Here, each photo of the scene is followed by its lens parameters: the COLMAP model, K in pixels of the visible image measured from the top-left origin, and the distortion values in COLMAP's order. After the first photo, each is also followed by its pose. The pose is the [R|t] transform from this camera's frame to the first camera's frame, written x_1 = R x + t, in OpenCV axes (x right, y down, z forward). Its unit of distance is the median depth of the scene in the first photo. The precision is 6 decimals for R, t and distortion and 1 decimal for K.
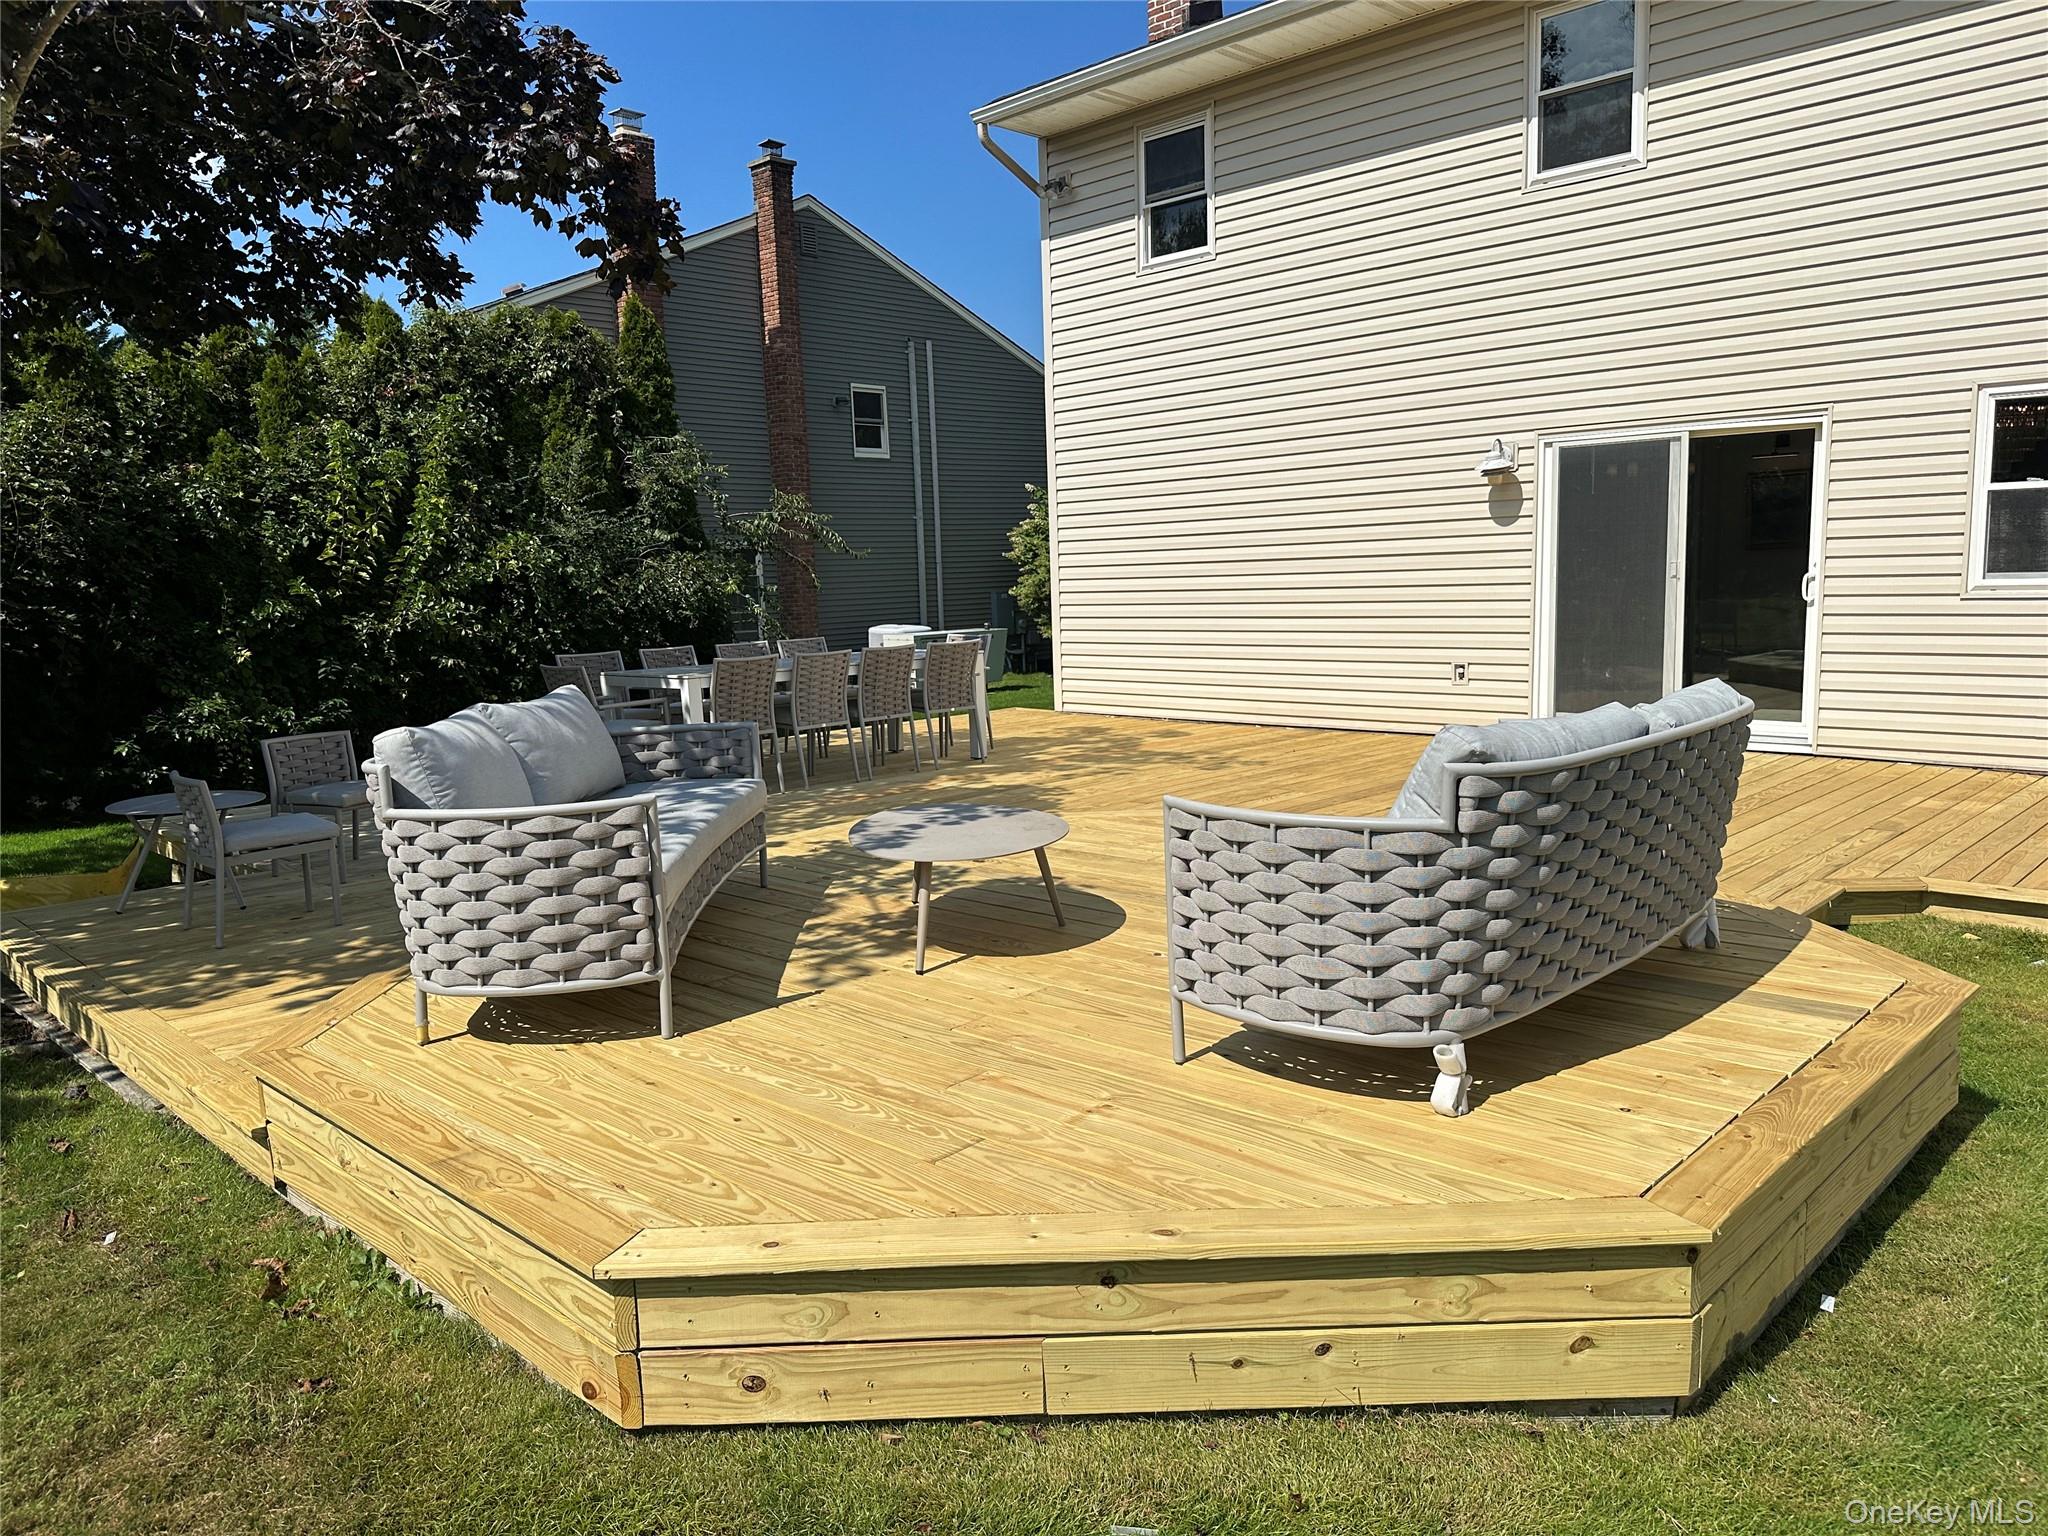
lens RADIAL K [[1446.6, 0, 1024.9], [0, 1446.6, 762.5], [0, 0, 1]] dist [0.018464, -0.023915]
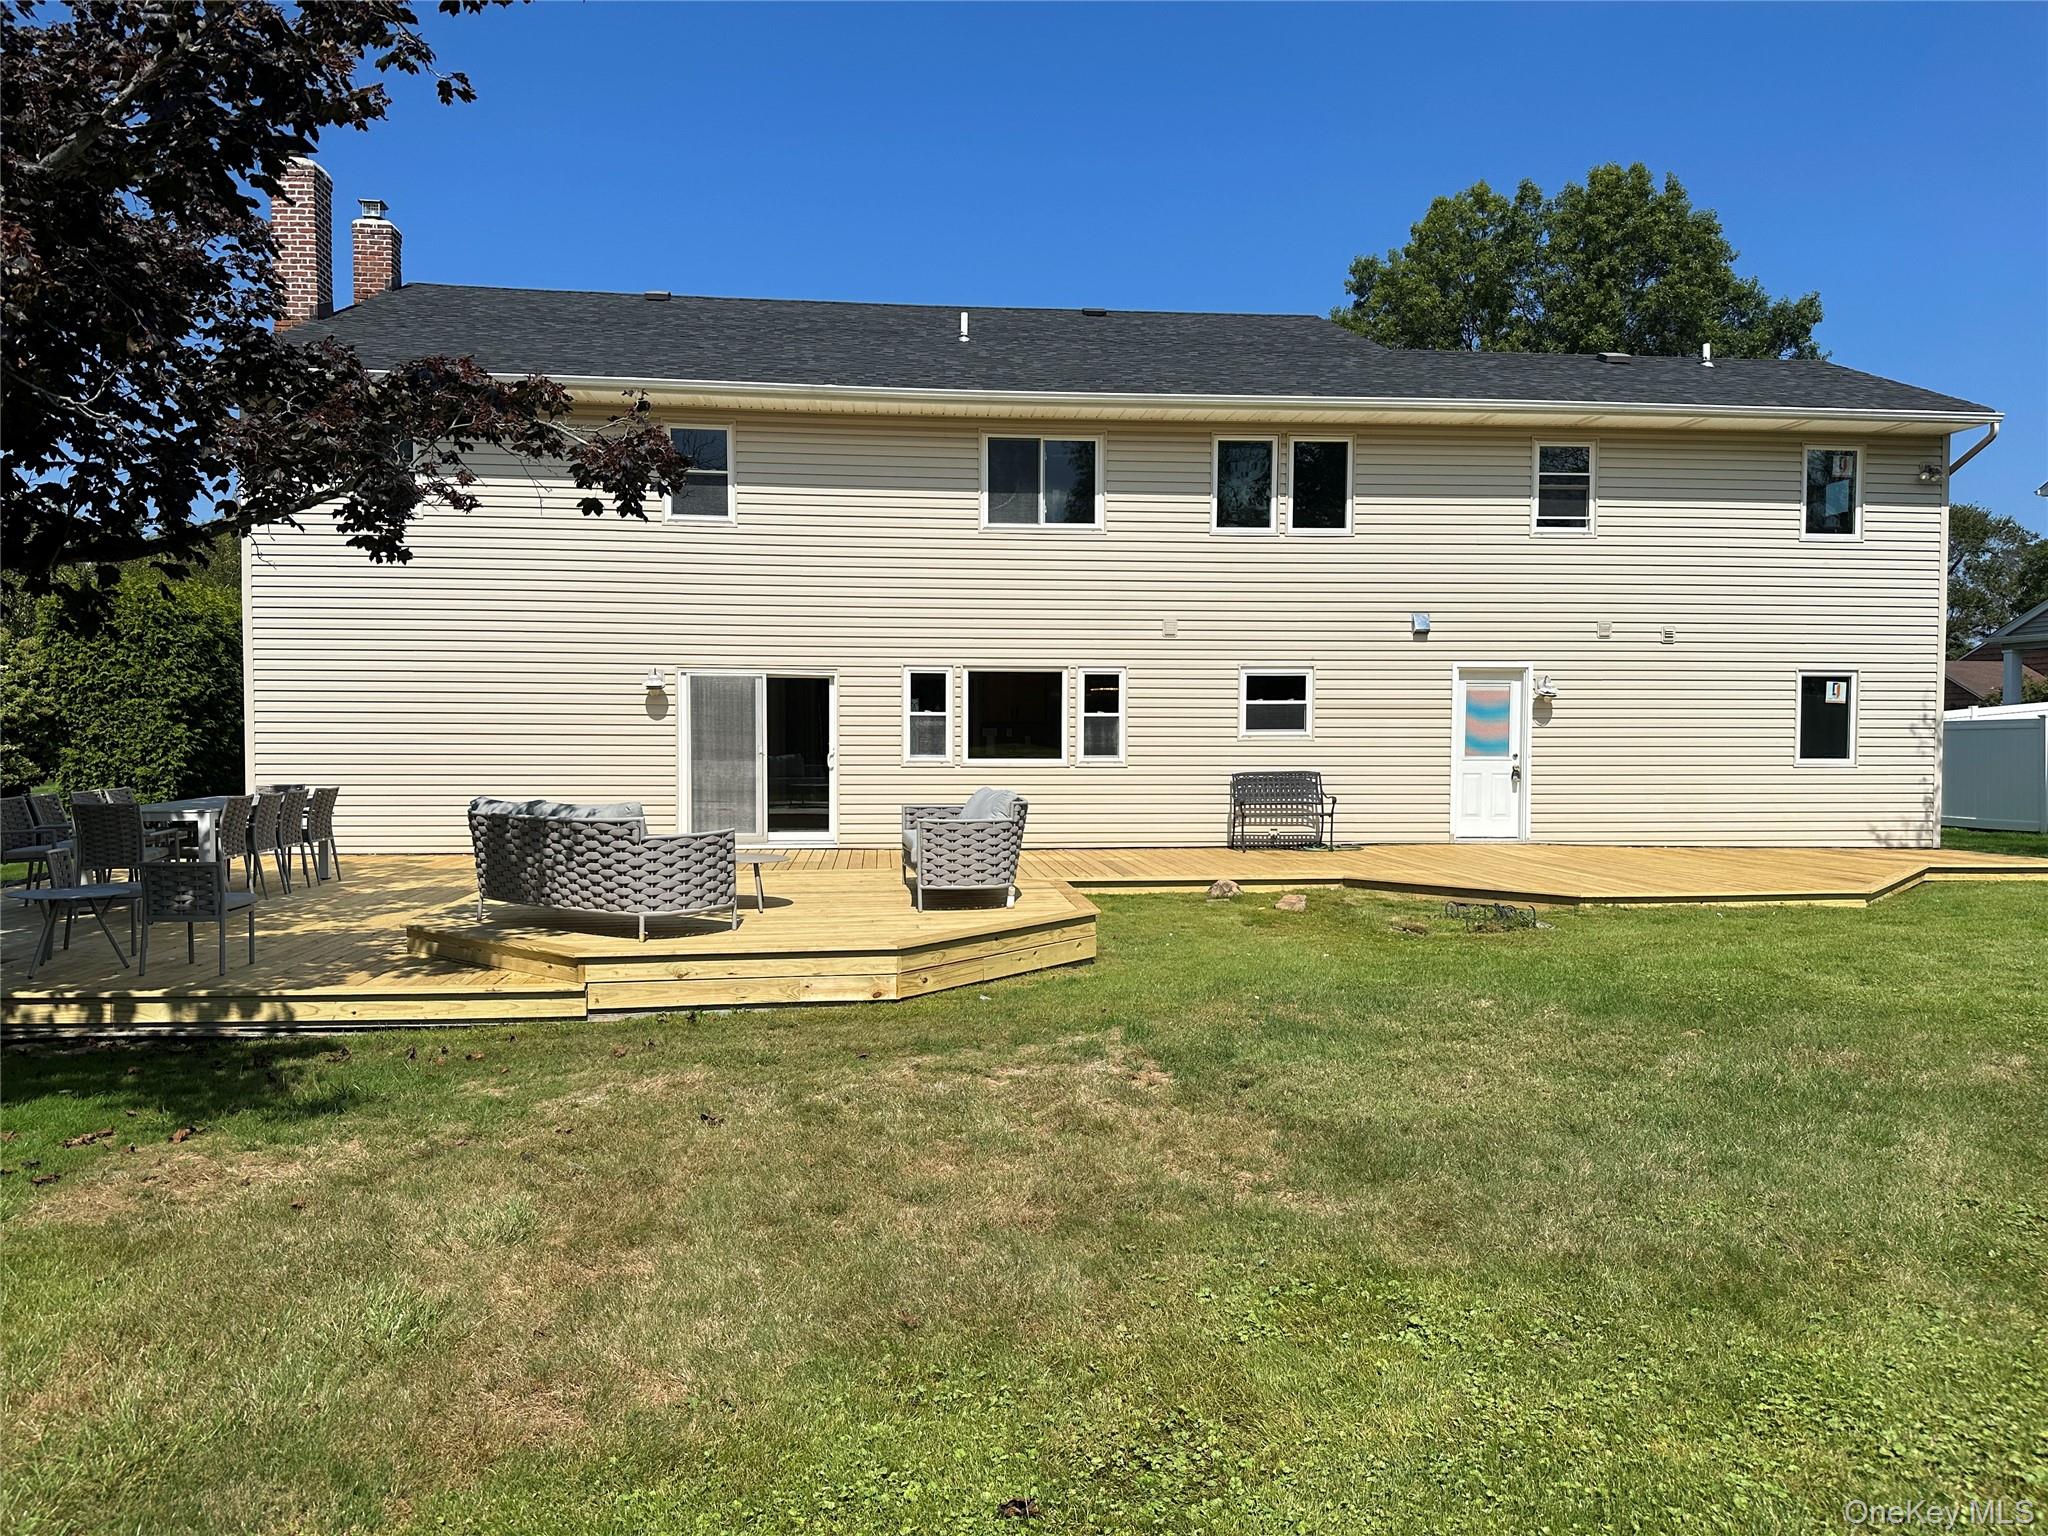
lens RADIAL K [[1446.6, 0, 1022.0], [0, 1446.6, 773.5], [0, 0, 1]] dist [0.018464, -0.023915]
pose [[0.637888, 0.012619, 0.770026, -0.759177], [0.078139, 0.993645, -0.081014, 0.069405], [-0.766155, 0.111847, 0.632848, -0.390019]]
